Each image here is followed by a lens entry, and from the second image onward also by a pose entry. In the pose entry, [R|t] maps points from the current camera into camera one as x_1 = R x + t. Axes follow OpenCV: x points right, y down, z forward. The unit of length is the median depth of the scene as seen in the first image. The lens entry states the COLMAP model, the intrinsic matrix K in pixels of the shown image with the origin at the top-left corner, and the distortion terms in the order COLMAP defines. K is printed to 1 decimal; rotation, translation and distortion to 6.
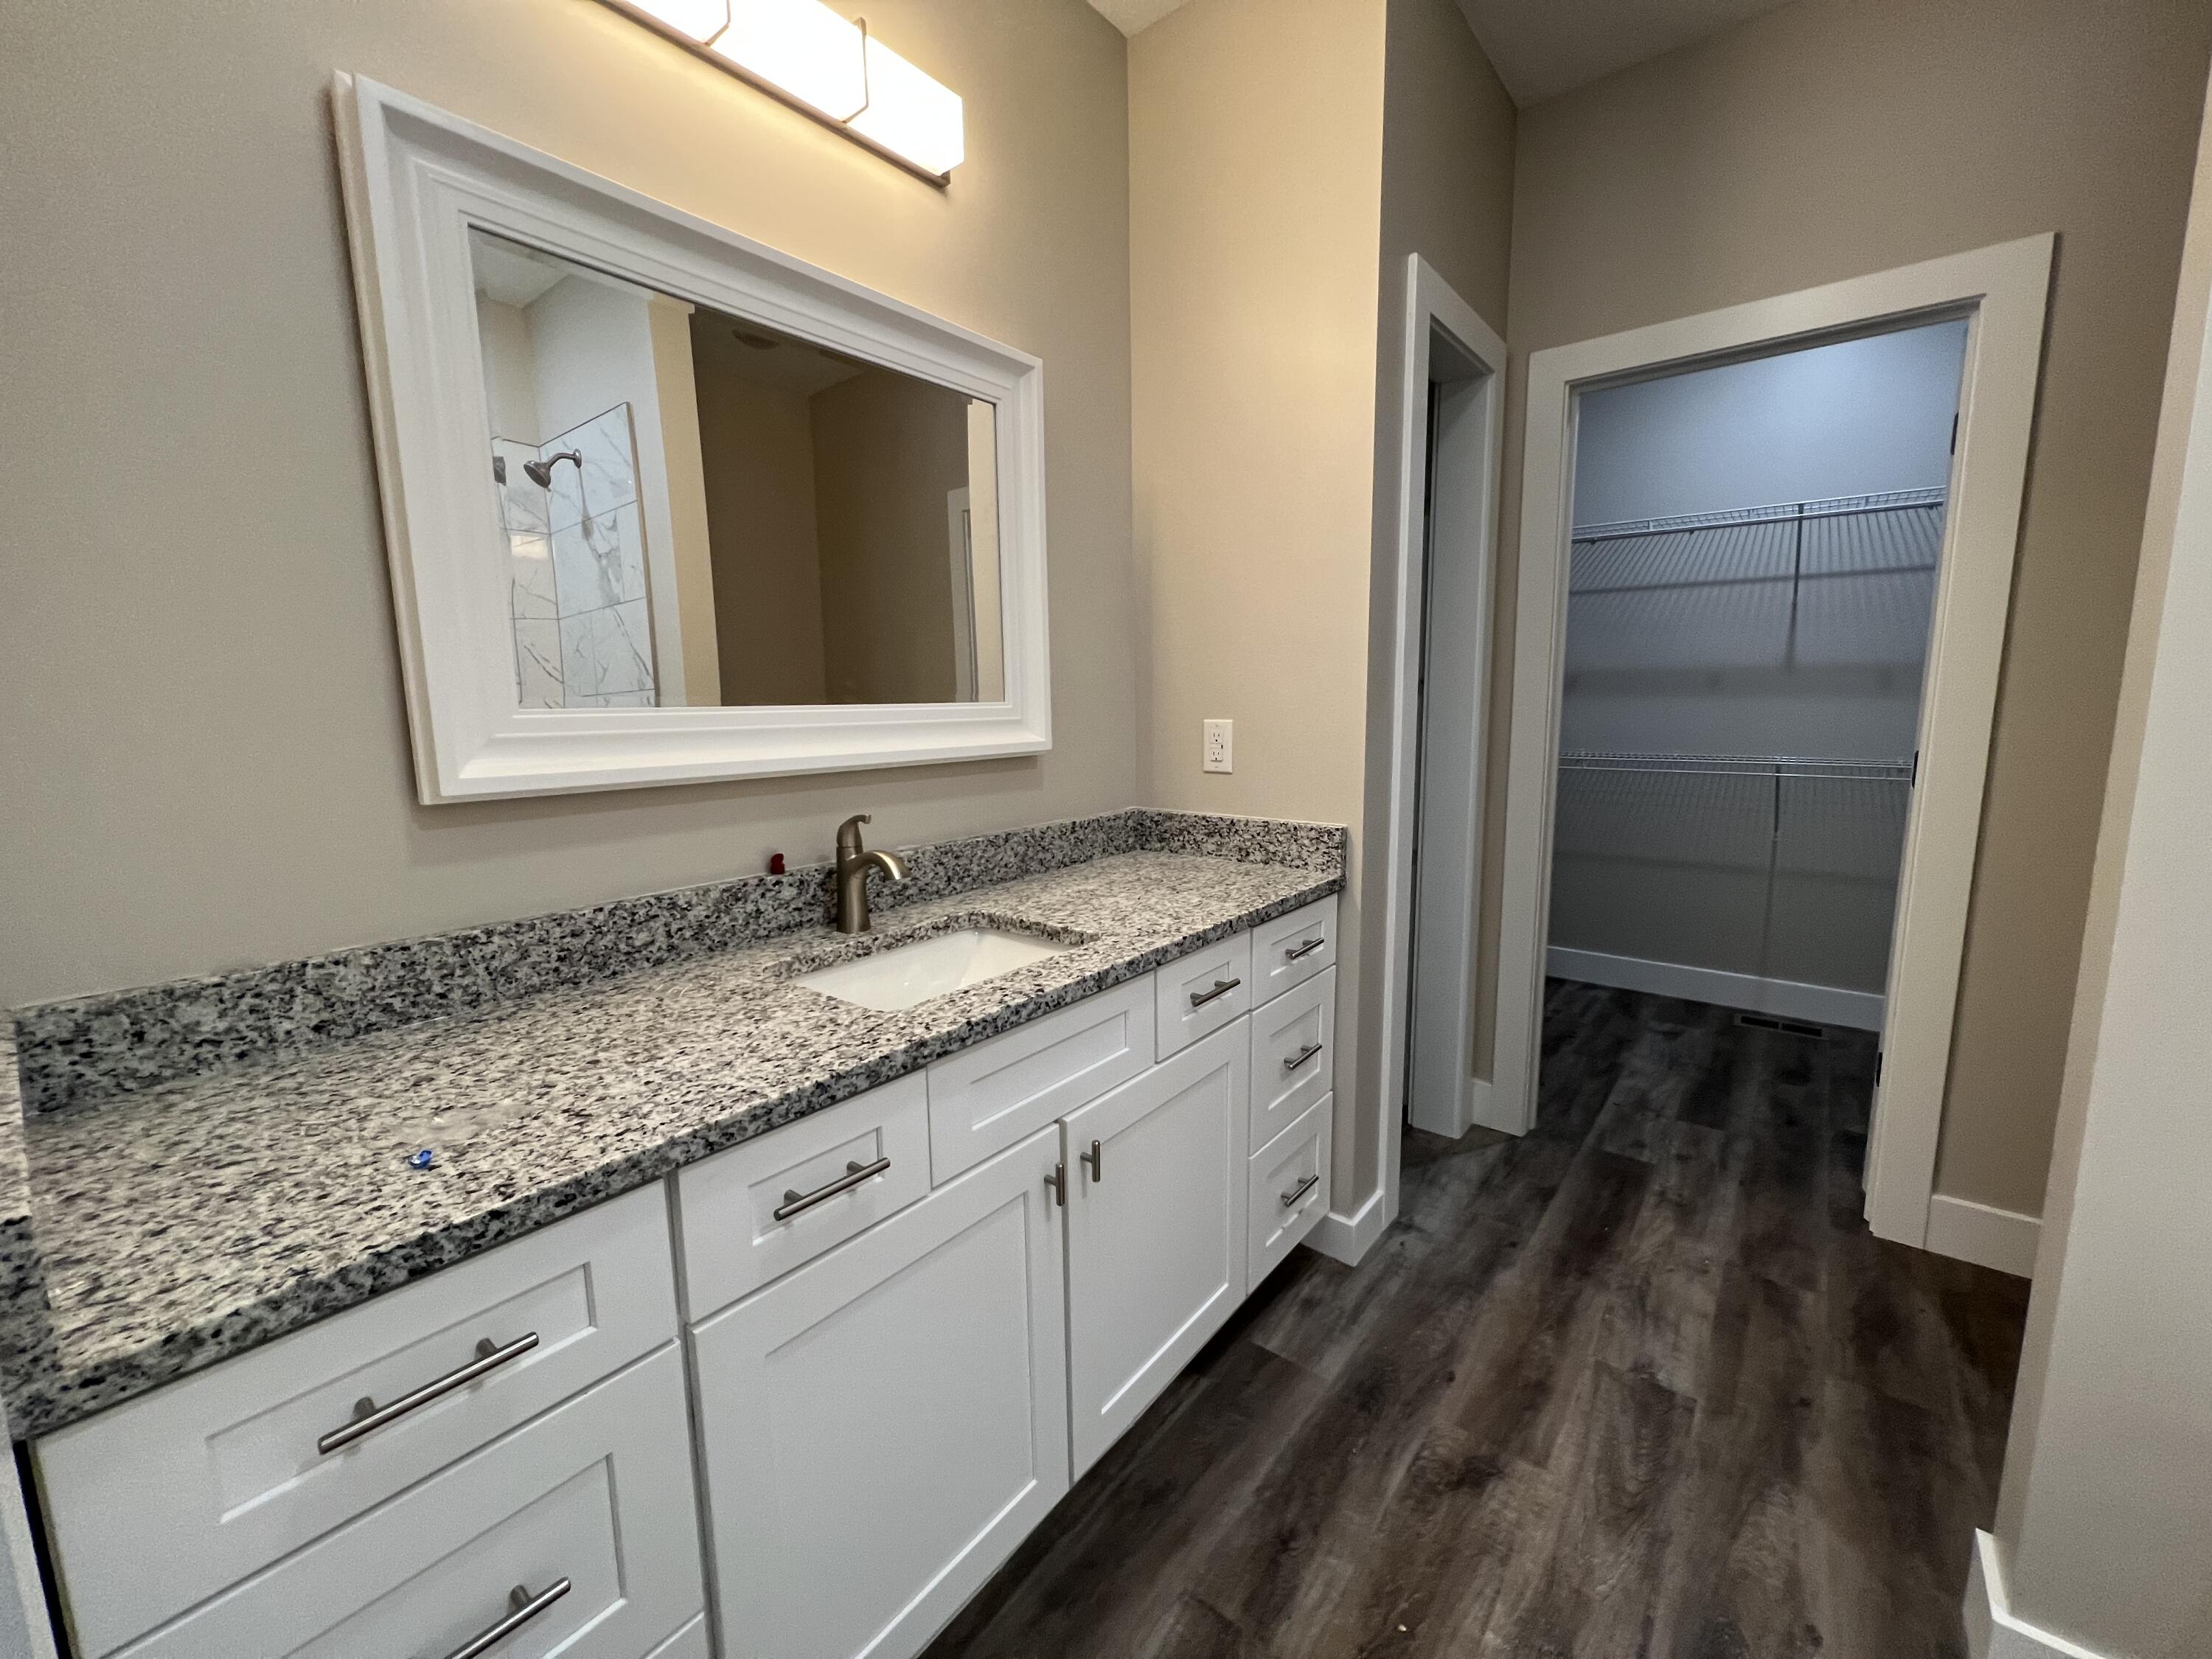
lens RADIAL K [[886.0, 0, 1110.9], [0, 886.0, 827.3], [0, 0, 1]] dist [-0.002309, 0.000258]
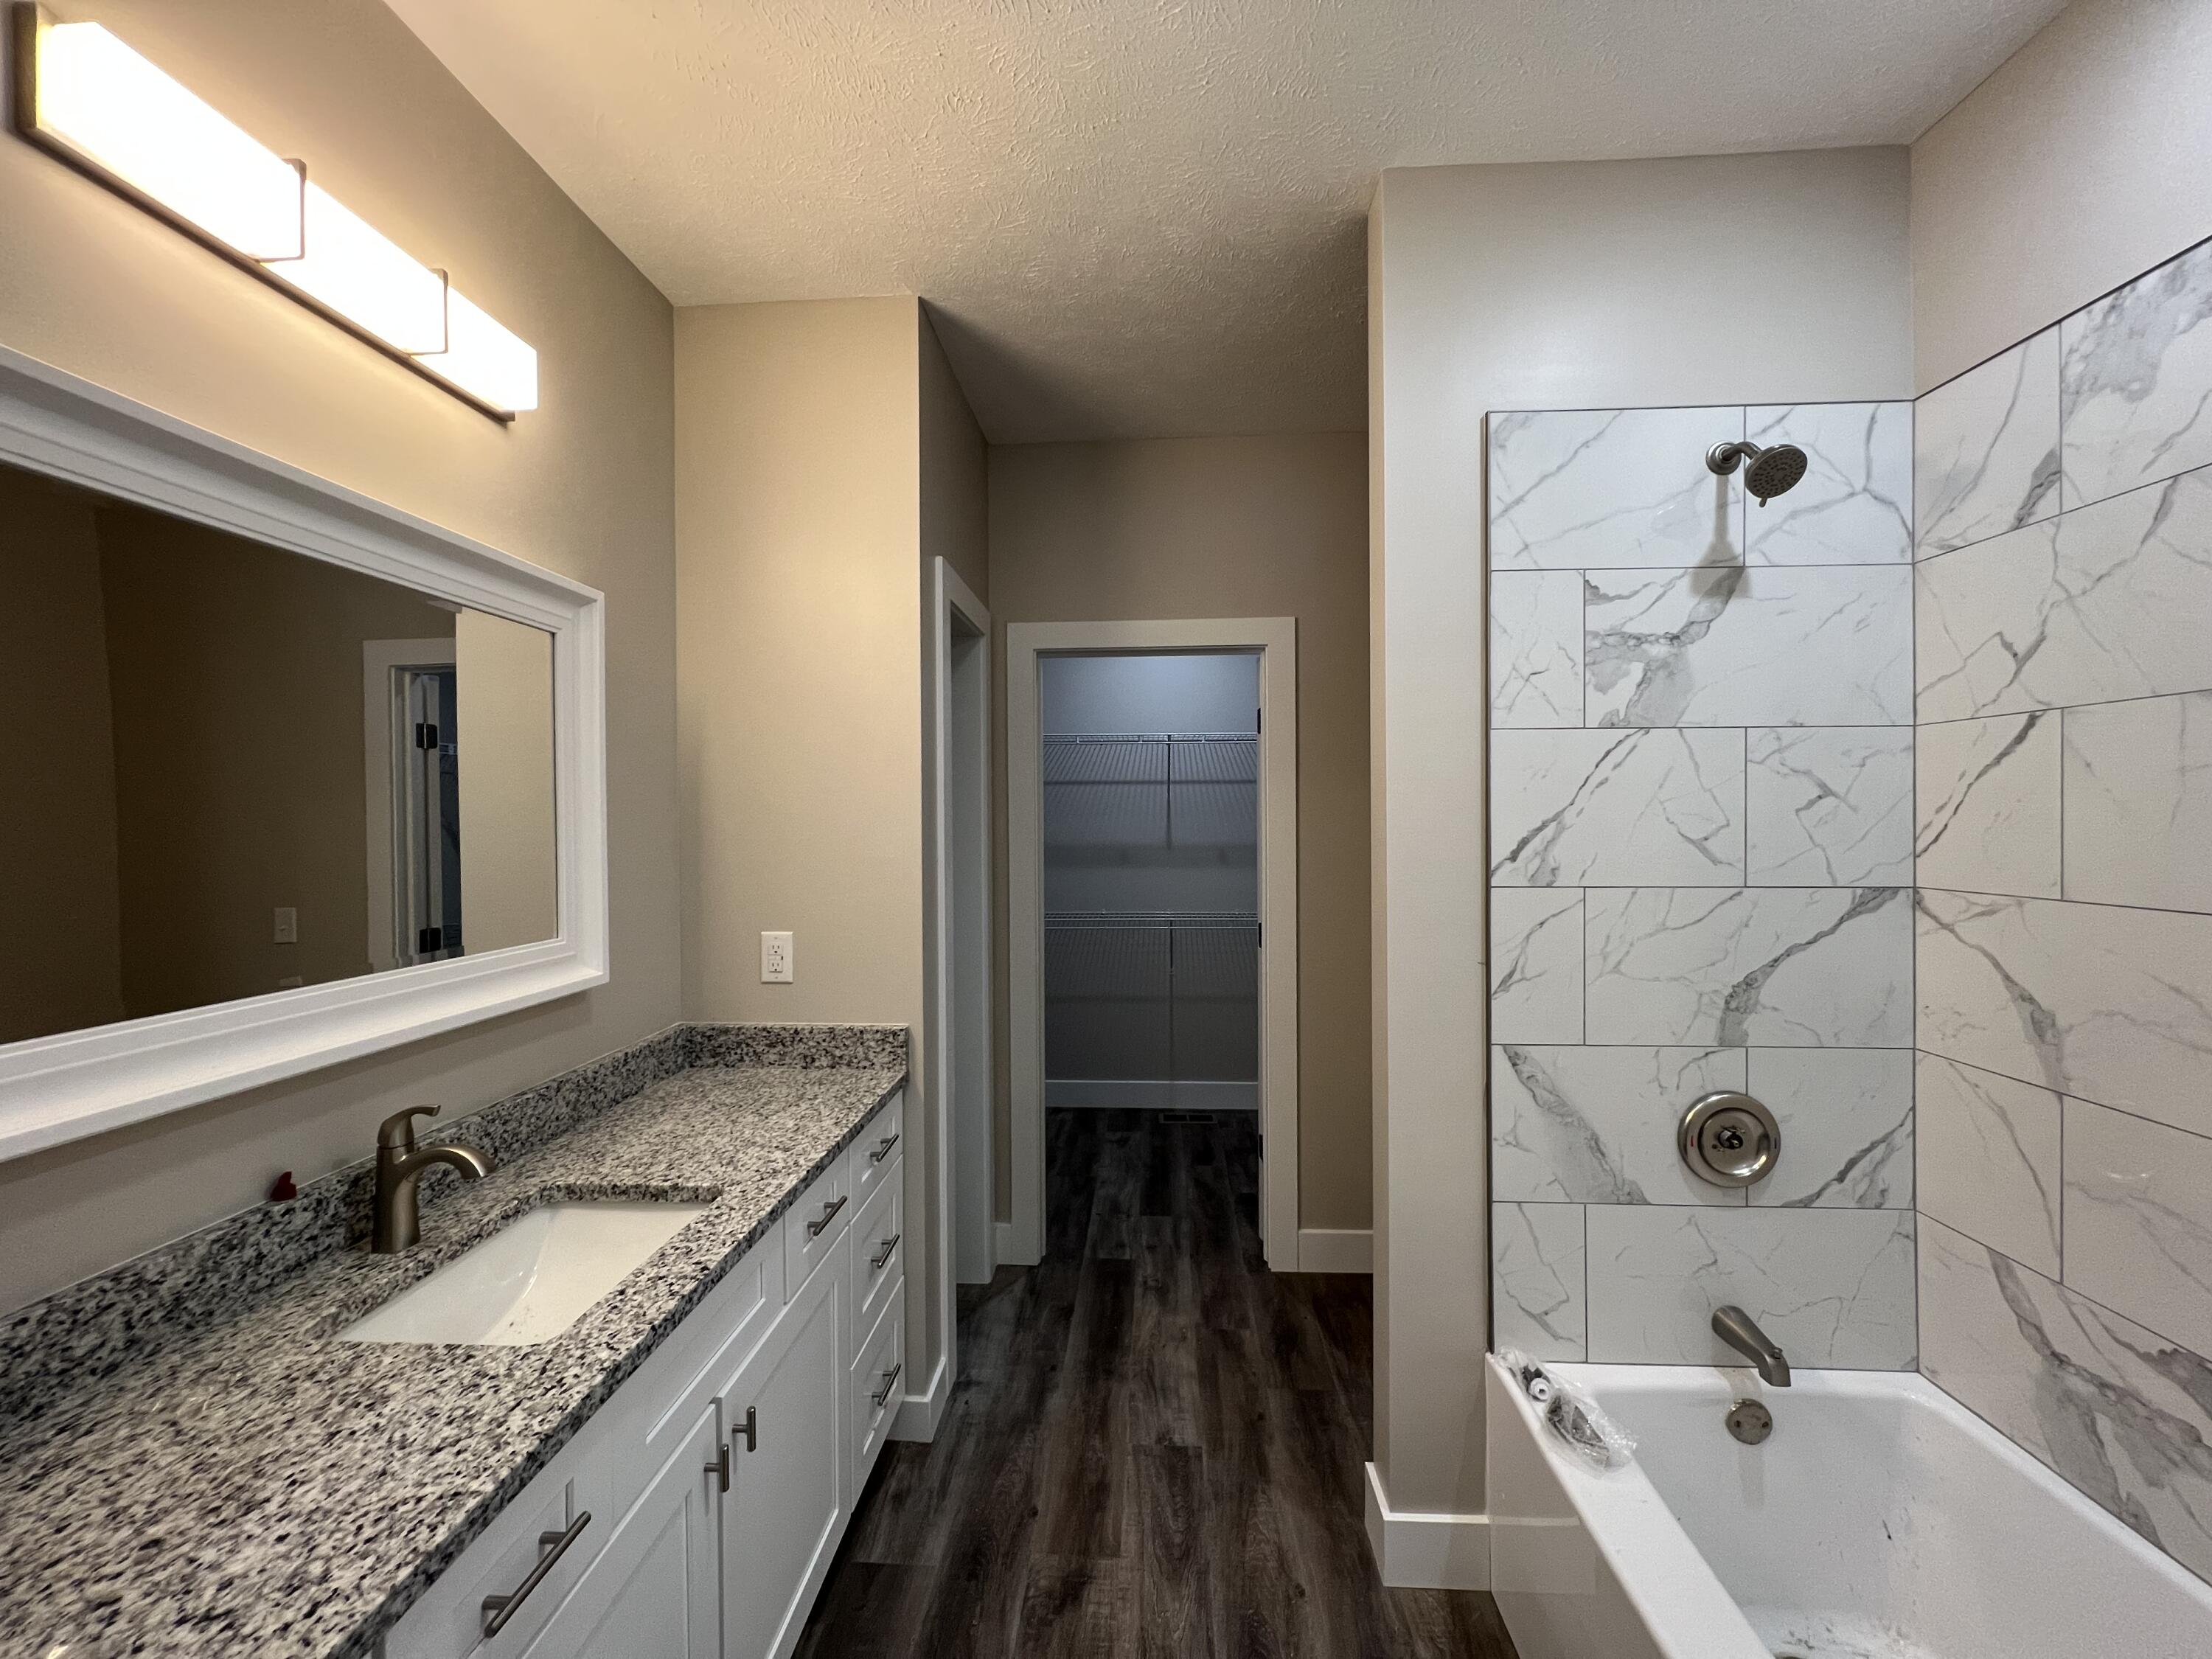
lens RADIAL K [[886.0, 0, 1105.6], [0, 886.0, 826.8], [0, 0, 1]] dist [-0.002309, 0.000258]
pose [[0.815454, 0.004014, 0.578809, -0.192940], [0.079467, 0.989731, -0.118821, -0.103184], [-0.573342, 0.142889, 0.806760, -0.093692]]
